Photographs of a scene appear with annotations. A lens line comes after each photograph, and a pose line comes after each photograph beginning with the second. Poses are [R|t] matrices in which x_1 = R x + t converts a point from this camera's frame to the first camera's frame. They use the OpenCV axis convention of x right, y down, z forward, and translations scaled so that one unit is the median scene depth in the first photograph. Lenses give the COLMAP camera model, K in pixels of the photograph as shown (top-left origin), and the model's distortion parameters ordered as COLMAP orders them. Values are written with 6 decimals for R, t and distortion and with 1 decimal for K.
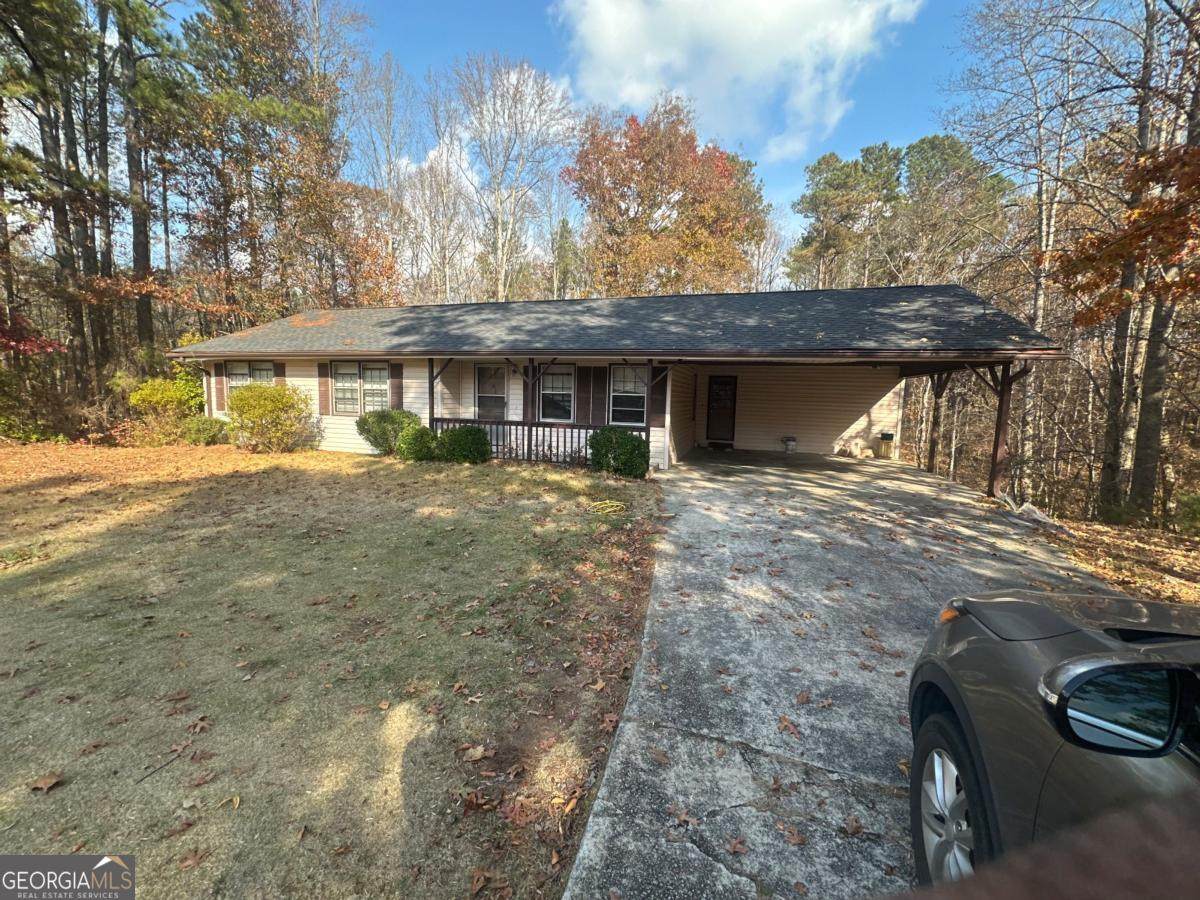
lens RADIAL K [[478.1, 0, 599.3], [0, 478.1, 448.4], [0, 0, 1]] dist [-0.000615, -0.000088]
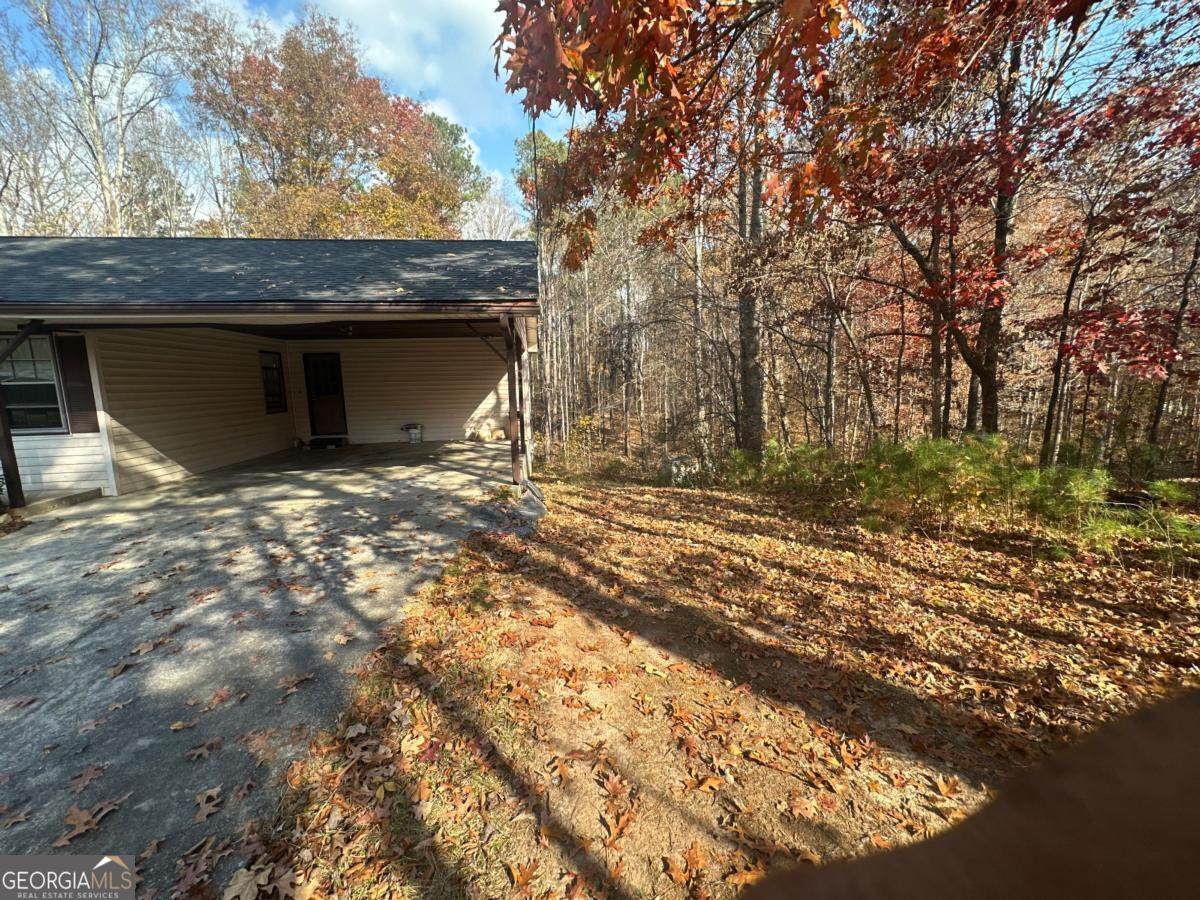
lens RADIAL K [[478.1, 0, 599.3], [0, 478.1, 448.4], [0, 0, 1]] dist [-0.000615, -0.000088]
pose [[0.902263, -0.107642, 0.417535, 0.411979], [0.093902, 0.994149, 0.053379, 0.006813], [-0.420838, -0.008955, 0.907092, 0.121584]]
